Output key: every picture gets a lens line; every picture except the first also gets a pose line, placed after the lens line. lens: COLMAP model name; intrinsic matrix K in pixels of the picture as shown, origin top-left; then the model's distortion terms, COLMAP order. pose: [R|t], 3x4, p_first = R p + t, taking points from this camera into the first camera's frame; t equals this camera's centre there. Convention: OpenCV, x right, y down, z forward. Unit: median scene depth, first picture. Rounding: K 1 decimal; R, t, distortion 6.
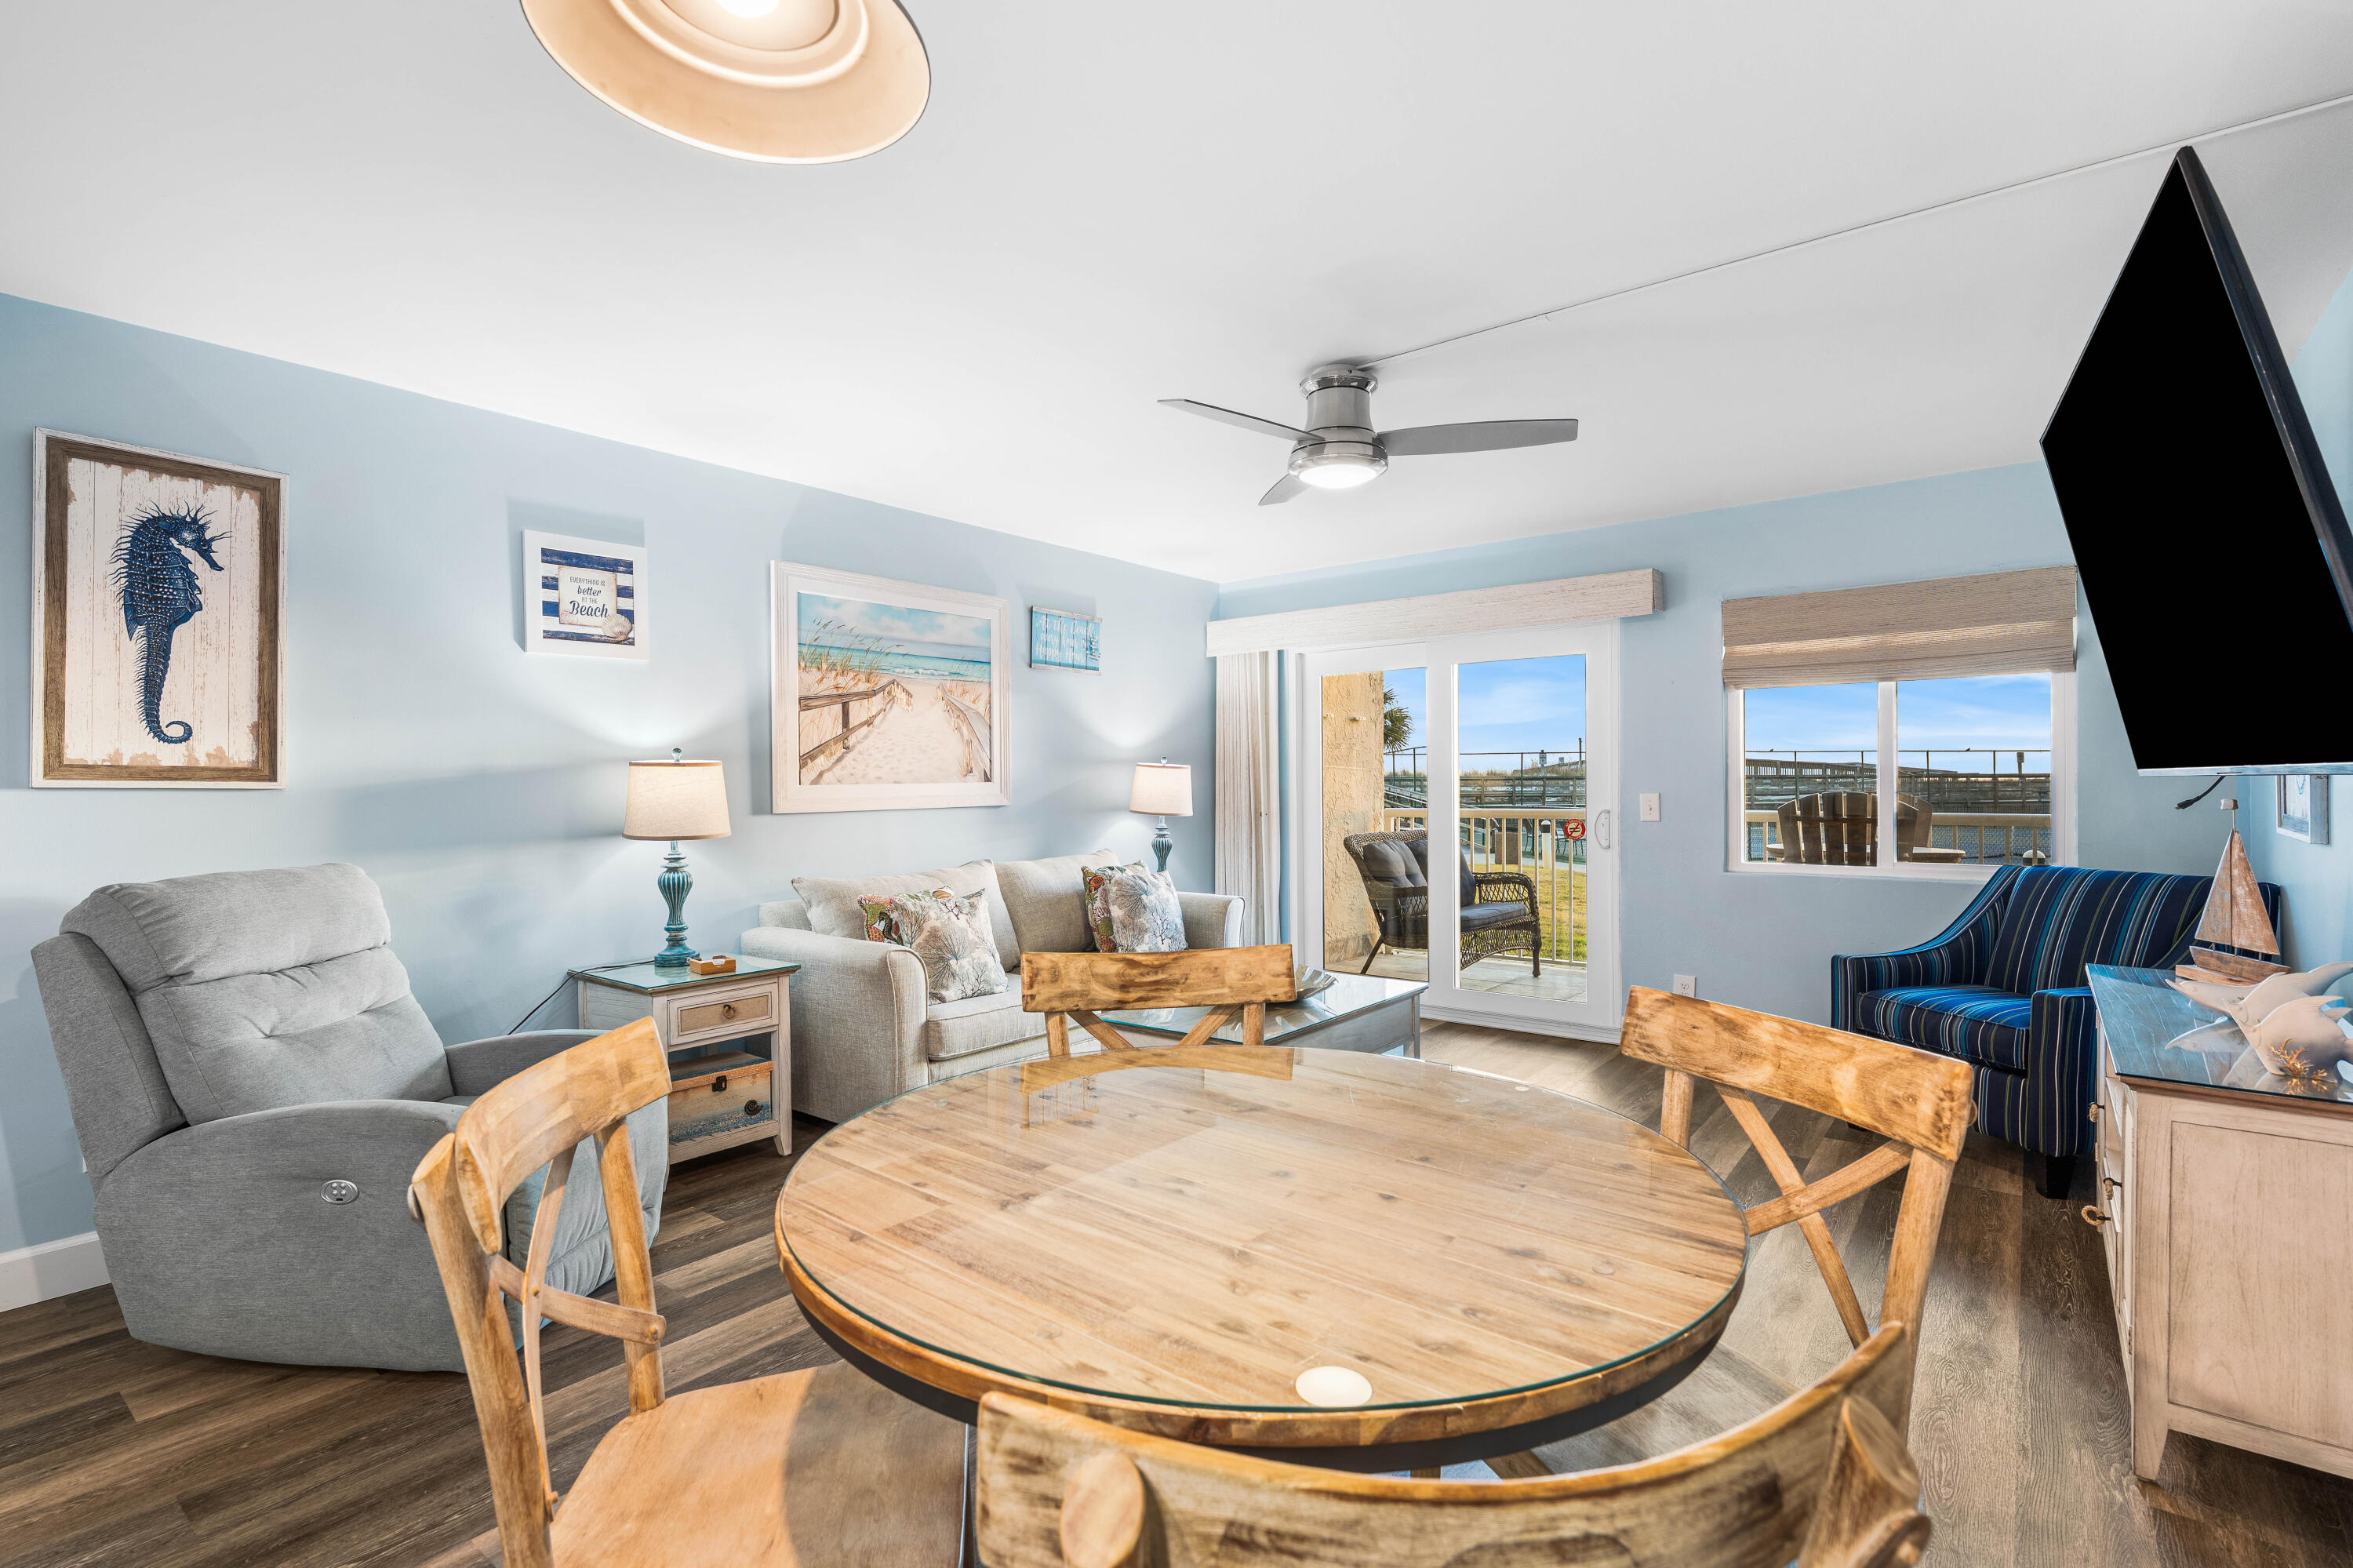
lens RADIAL K [[1065.9, 0, 1166.9], [0, 1065.9, 792.0], [0, 0, 1]] dist [-0.021303, -0.000210]
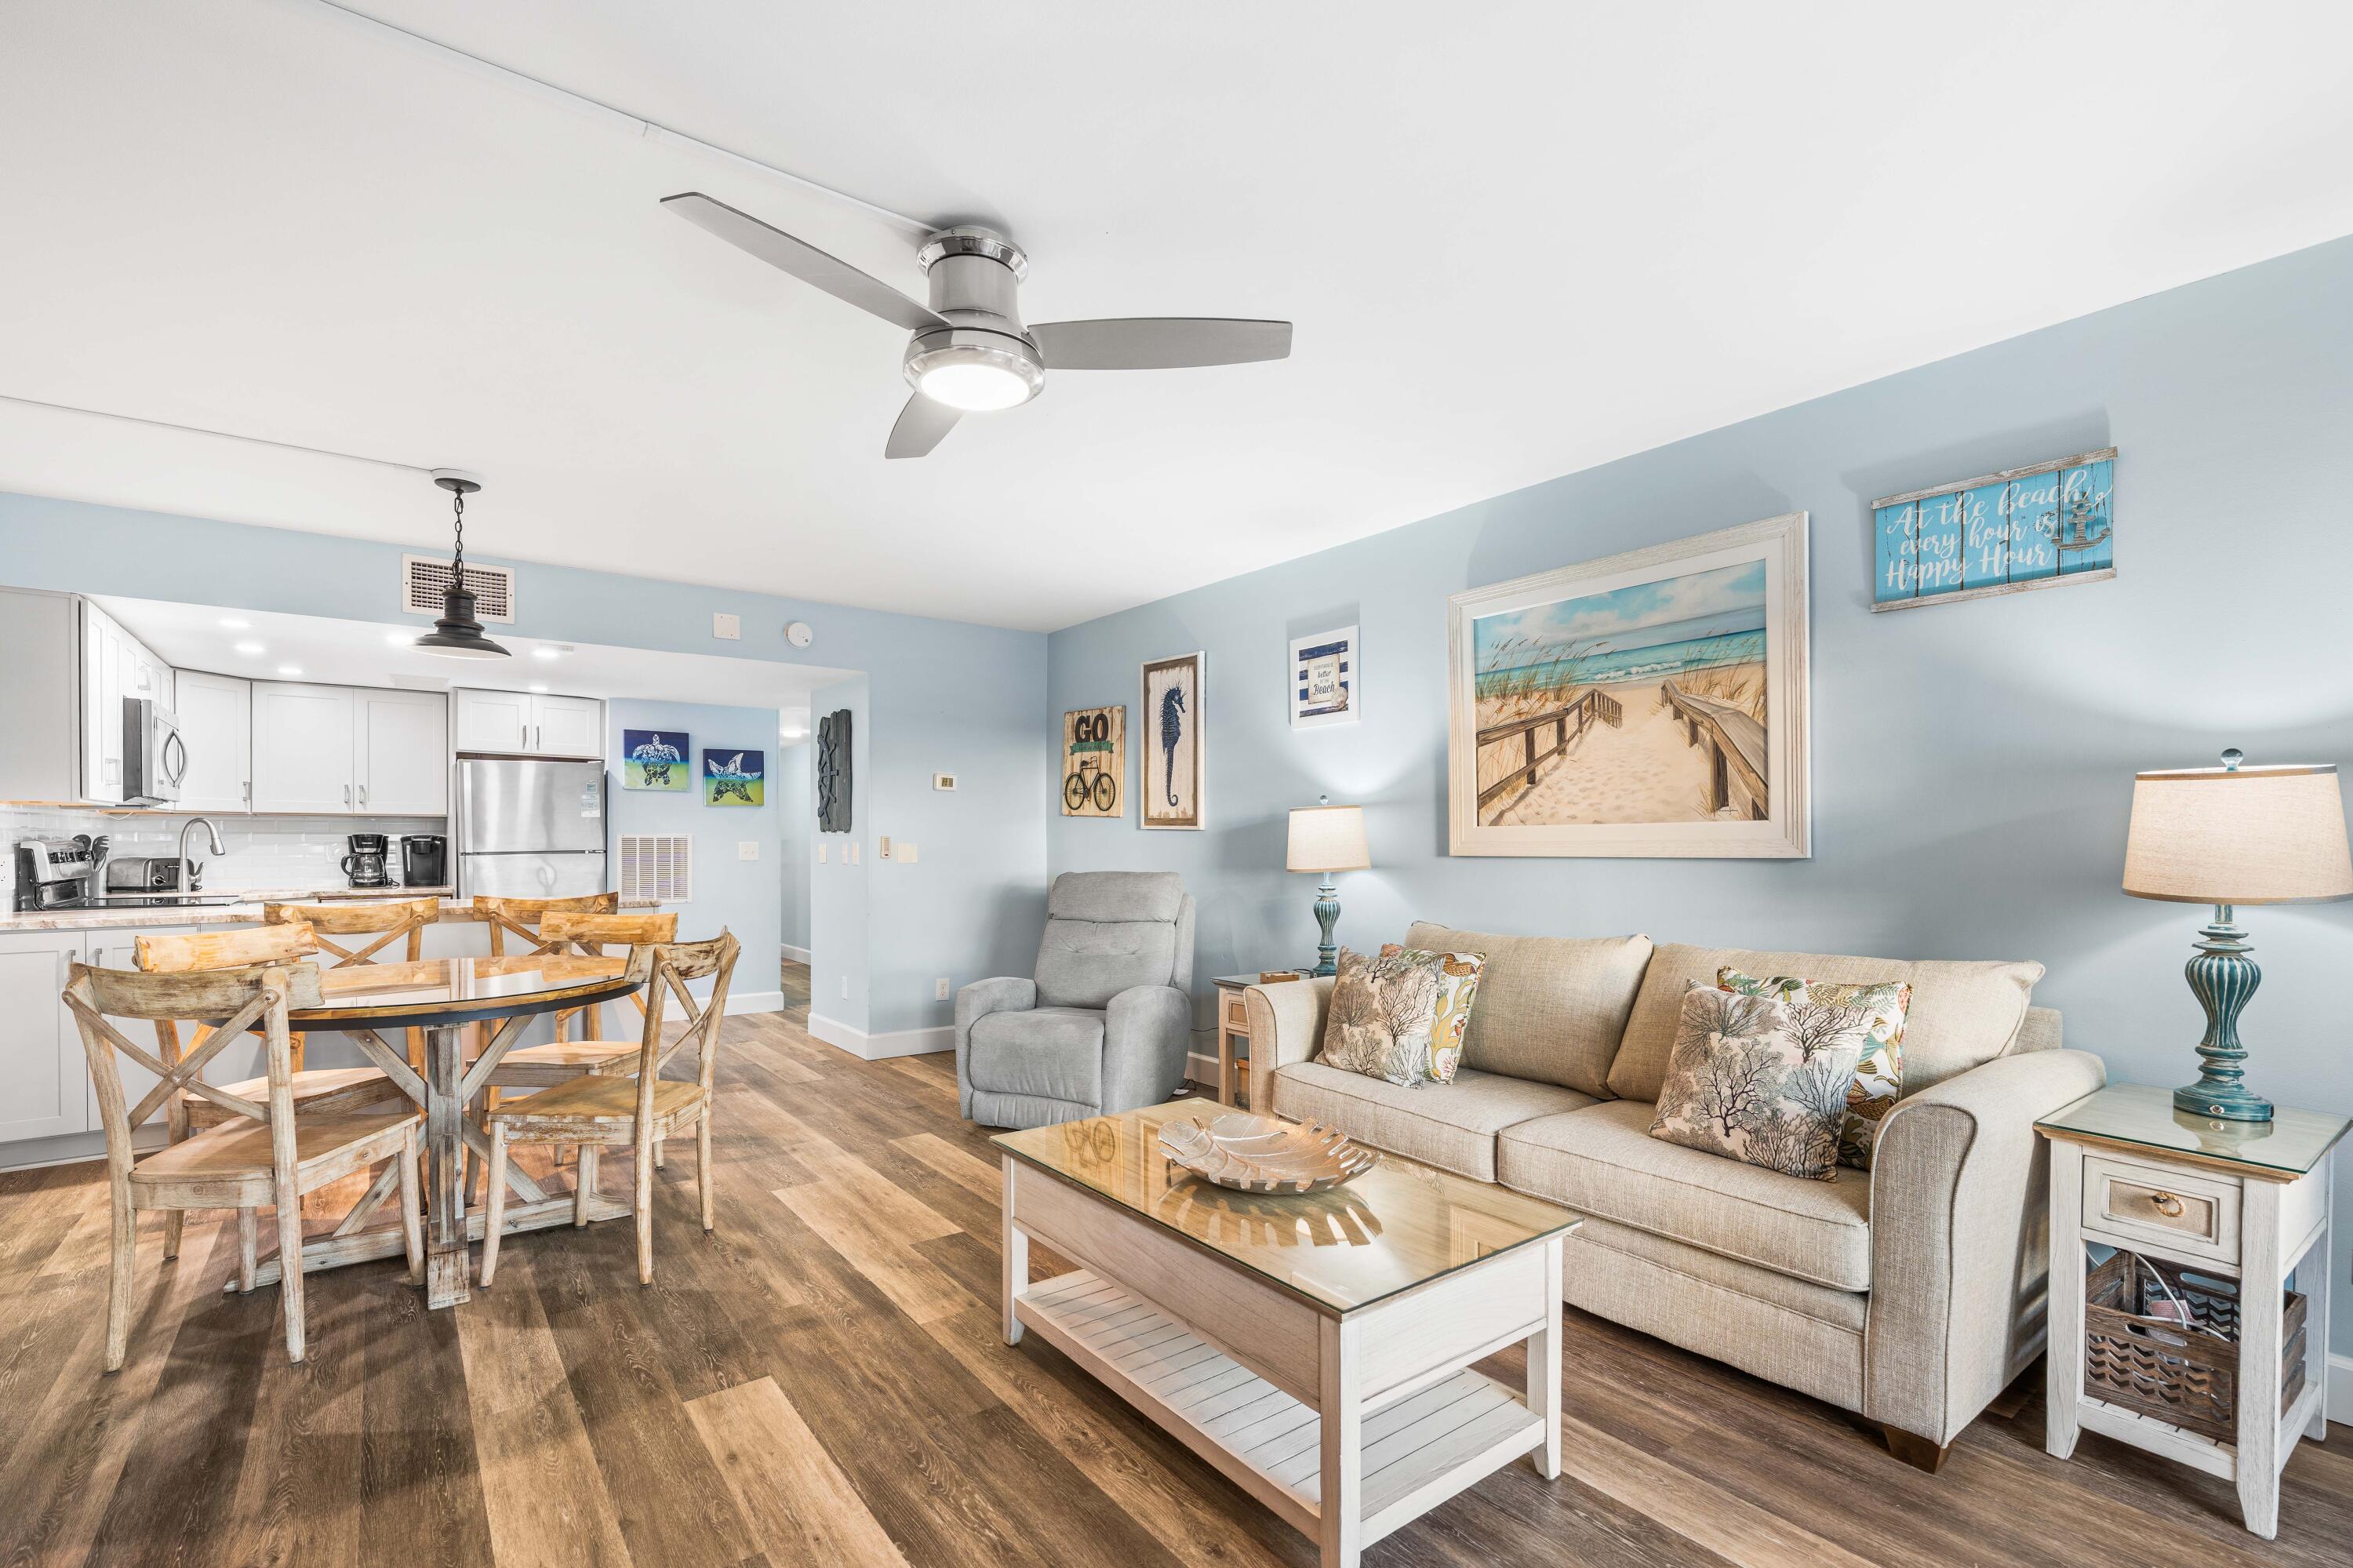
lens RADIAL K [[1037.6, 0, 1121.1], [0, 1037.6, 836.6], [0, 0, 1]] dist [0.015798, 0.000508]
pose [[-0.271540, 0.004126, -0.962418, 0.737510], [-0.007293, 0.999953, 0.006345, -0.001677], [0.962400, 0.008741, -0.271497, 1.142715]]
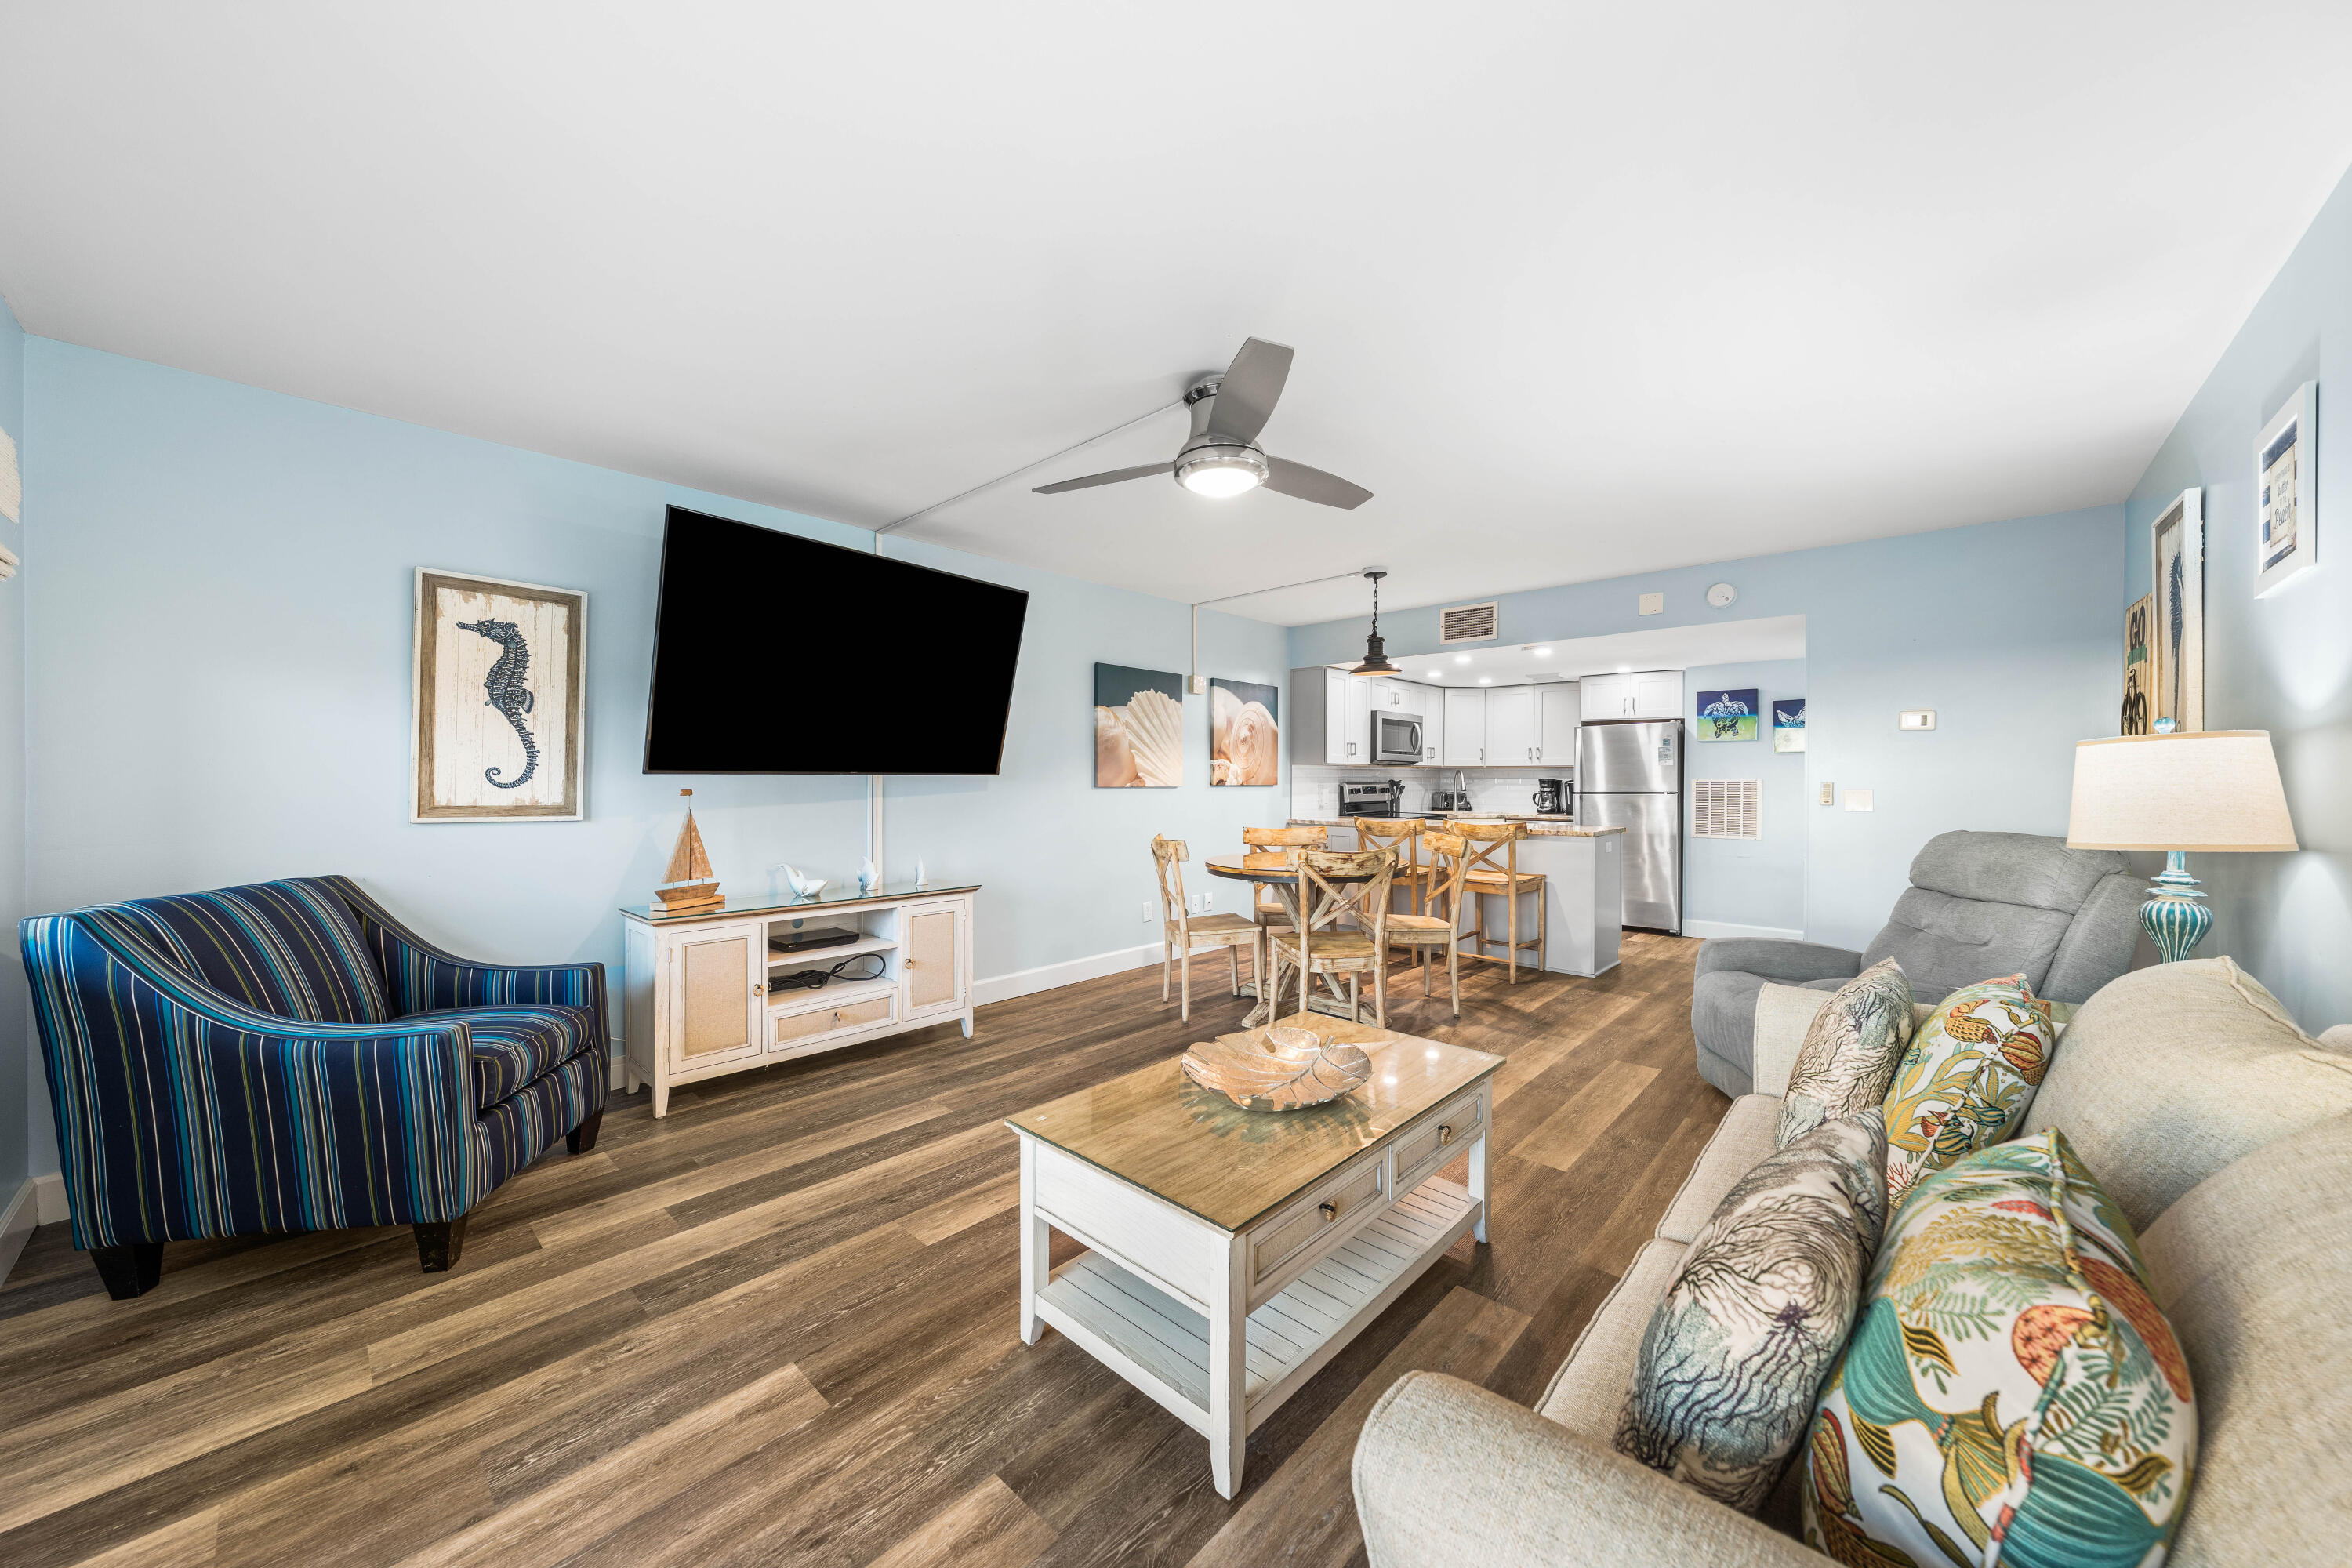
lens RADIAL K [[814.4, 0, 1180.3], [0, 814.4, 778.4], [0, 0, 1]] dist [0.000453, -0.000002]
pose [[-0.996587, 0.003560, 0.082470, 0.128017], [0.004327, 0.999949, 0.009134, -0.011068], [-0.082433, 0.009460, -0.996552, 1.628972]]
